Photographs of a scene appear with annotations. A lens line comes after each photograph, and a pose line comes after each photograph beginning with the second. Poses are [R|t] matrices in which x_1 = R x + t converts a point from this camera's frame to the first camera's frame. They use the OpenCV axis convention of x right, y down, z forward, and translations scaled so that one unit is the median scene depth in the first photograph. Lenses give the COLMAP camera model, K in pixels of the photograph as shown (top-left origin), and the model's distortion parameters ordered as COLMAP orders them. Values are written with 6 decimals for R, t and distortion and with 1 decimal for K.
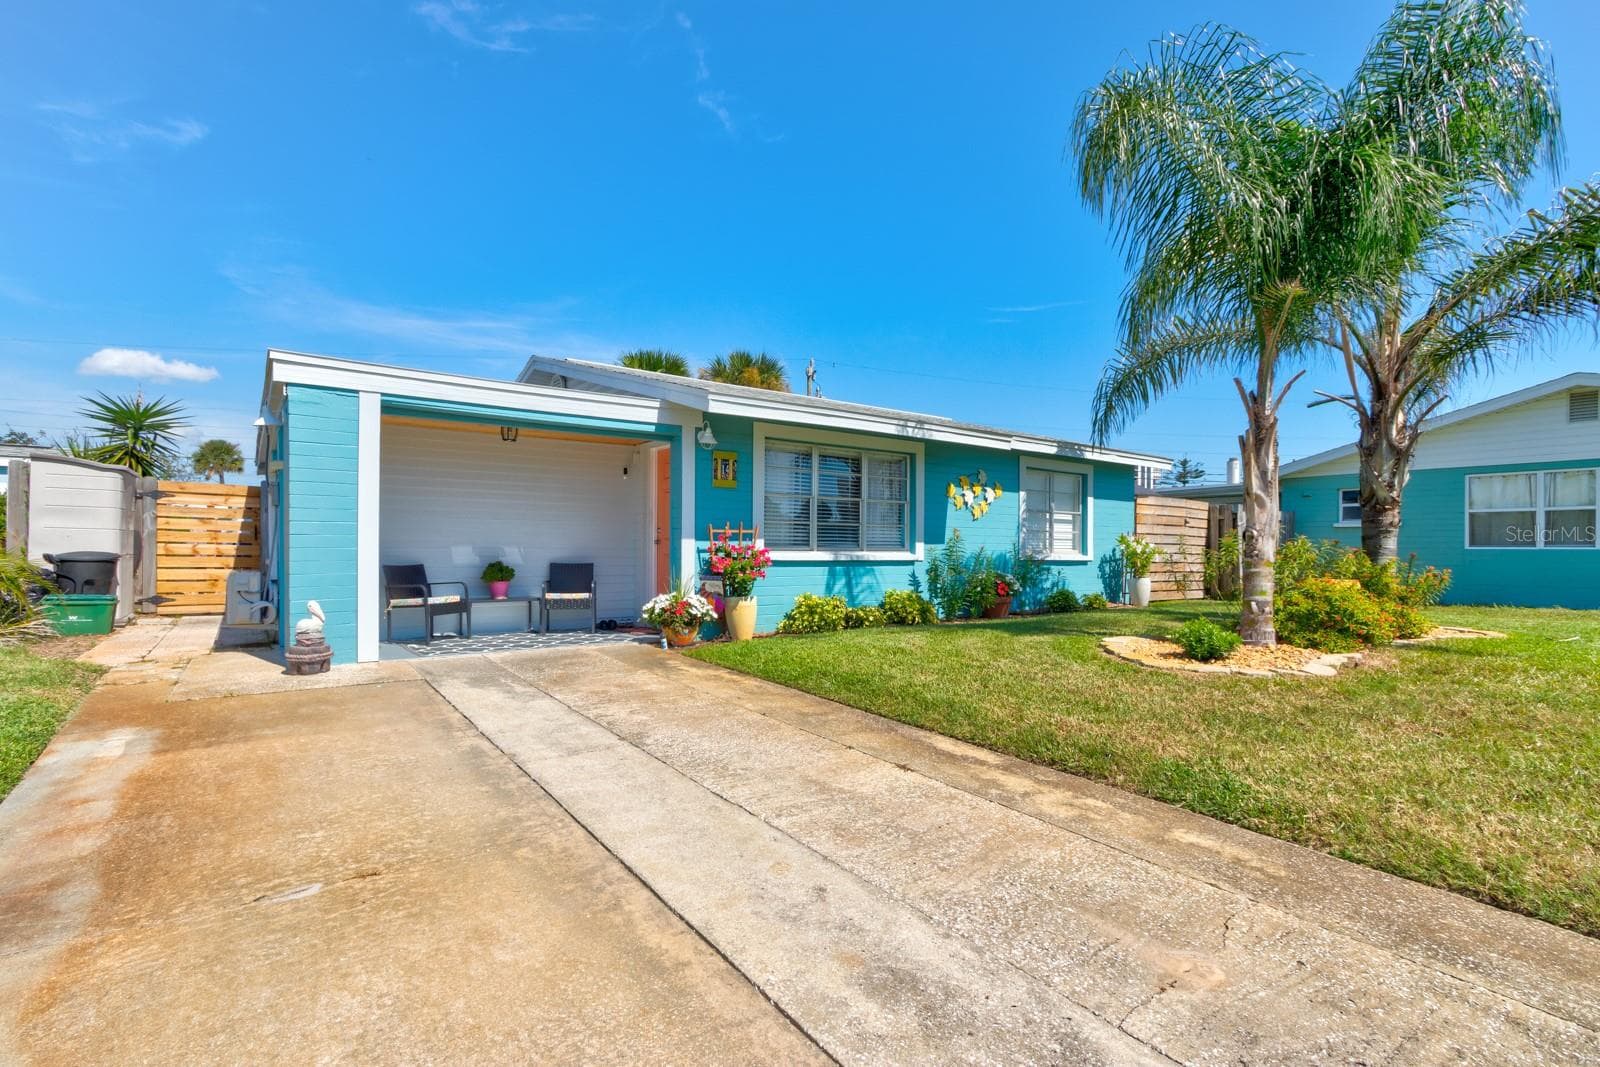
lens RADIAL K [[758.2, 0, 792.2], [0, 758.2, 533.7], [0, 0, 1]] dist [0.000969, 0.002185]
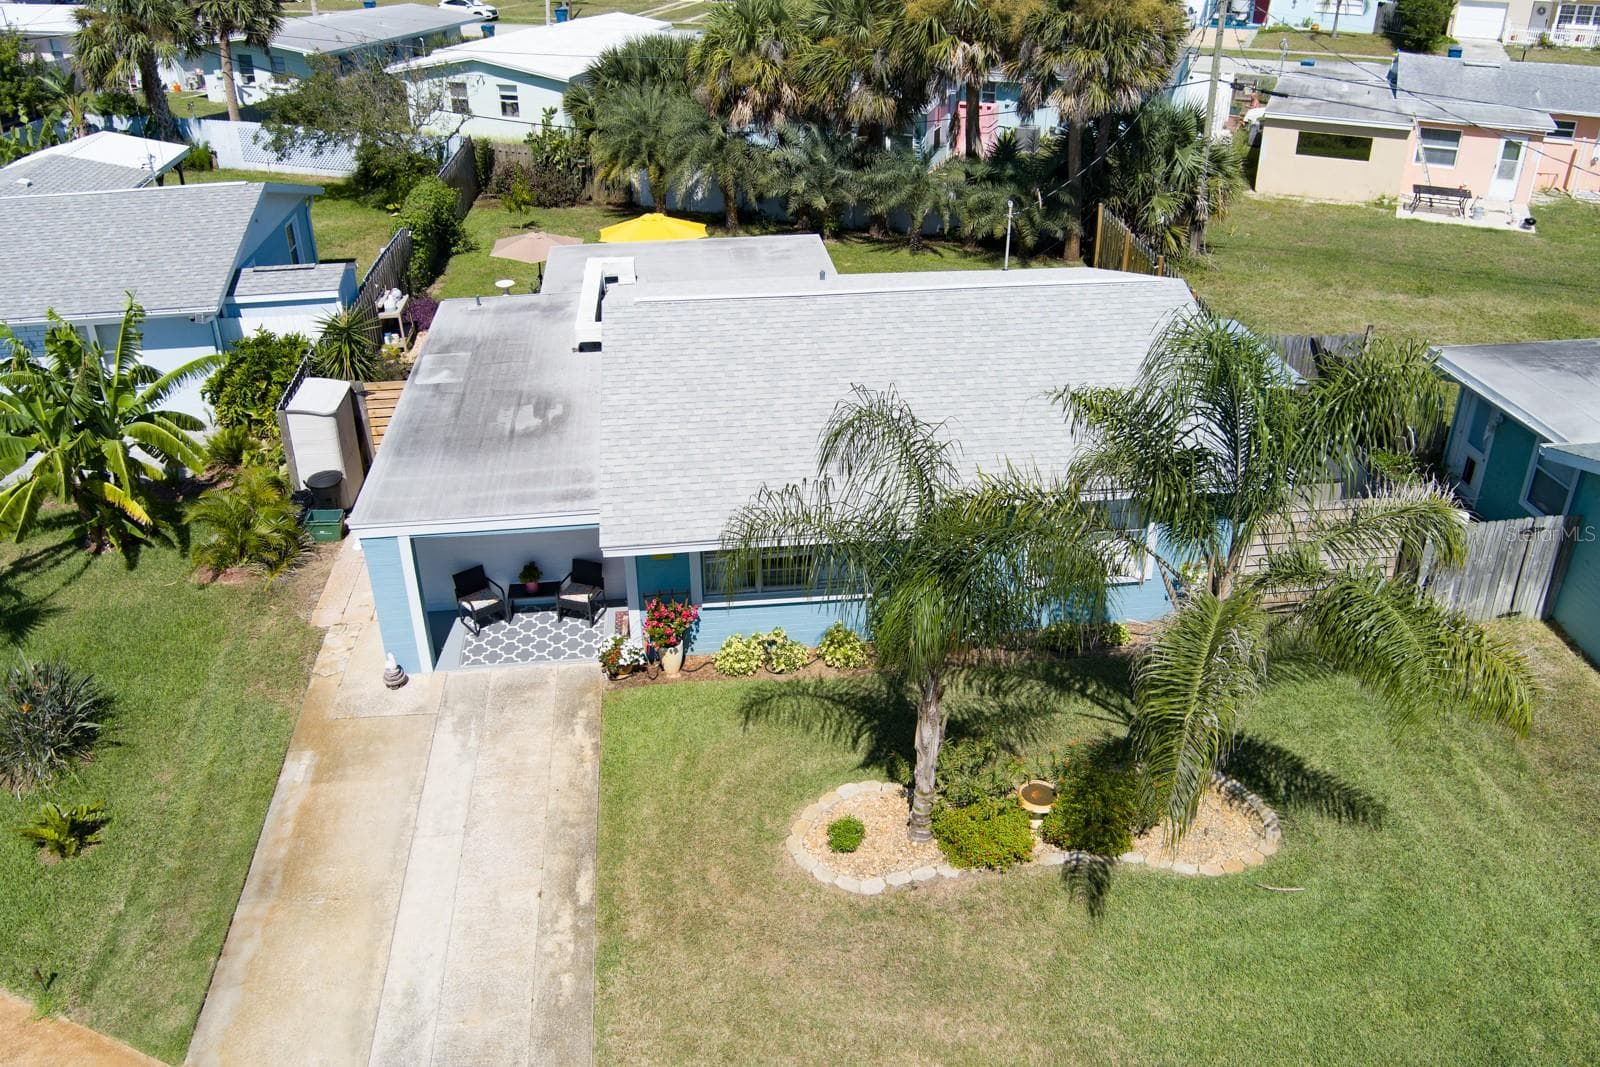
lens RADIAL K [[1292.7, 0, 791.2], [0, 1292.7, 535.6], [0, 0, 1]] dist [-0.069424, 0.002572]
pose [[0.867355, 0.233507, -0.439512, 2.197275], [0.019667, 0.866331, 0.499083, -2.480585], [0.497302, -0.441526, 0.746824, -1.003662]]
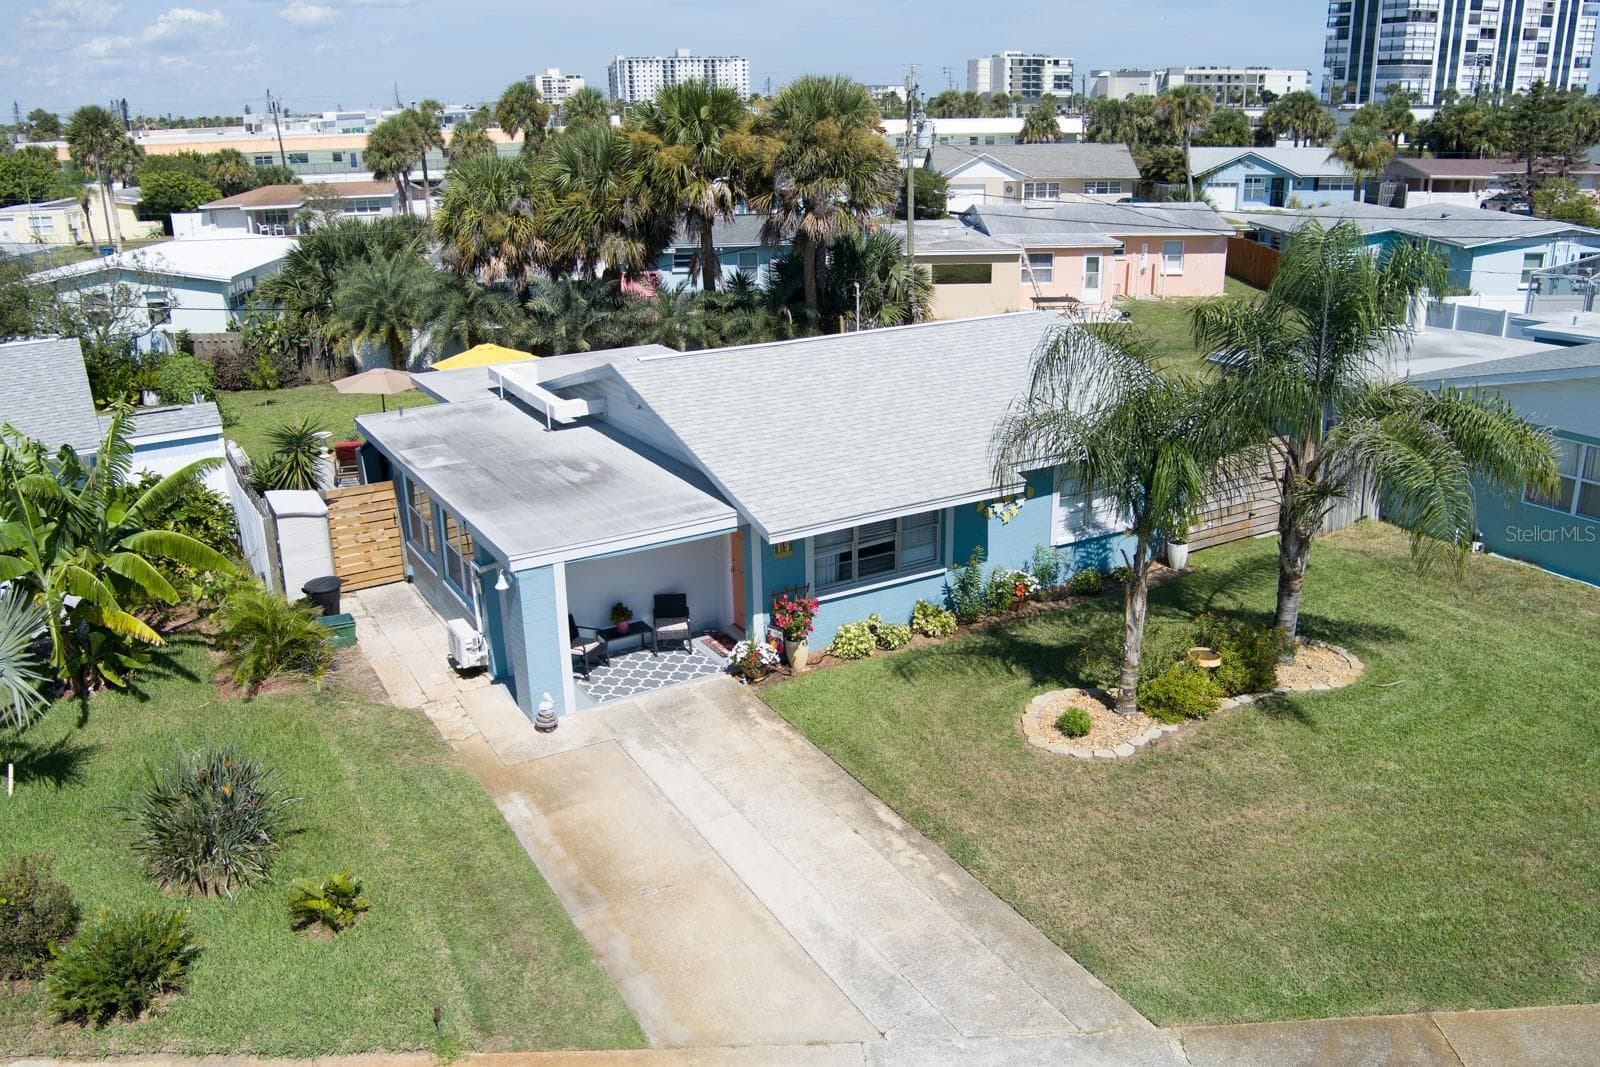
lens RADIAL K [[1292.7, 0, 797.5], [0, 1292.7, 530.7], [0, 0, 1]] dist [-0.069424, 0.002572]
pose [[0.995055, 0.013019, -0.098471, 0.340199], [0.021268, 0.940453, 0.339258, -1.878793], [0.097024, -0.339675, 0.935525, -2.369205]]
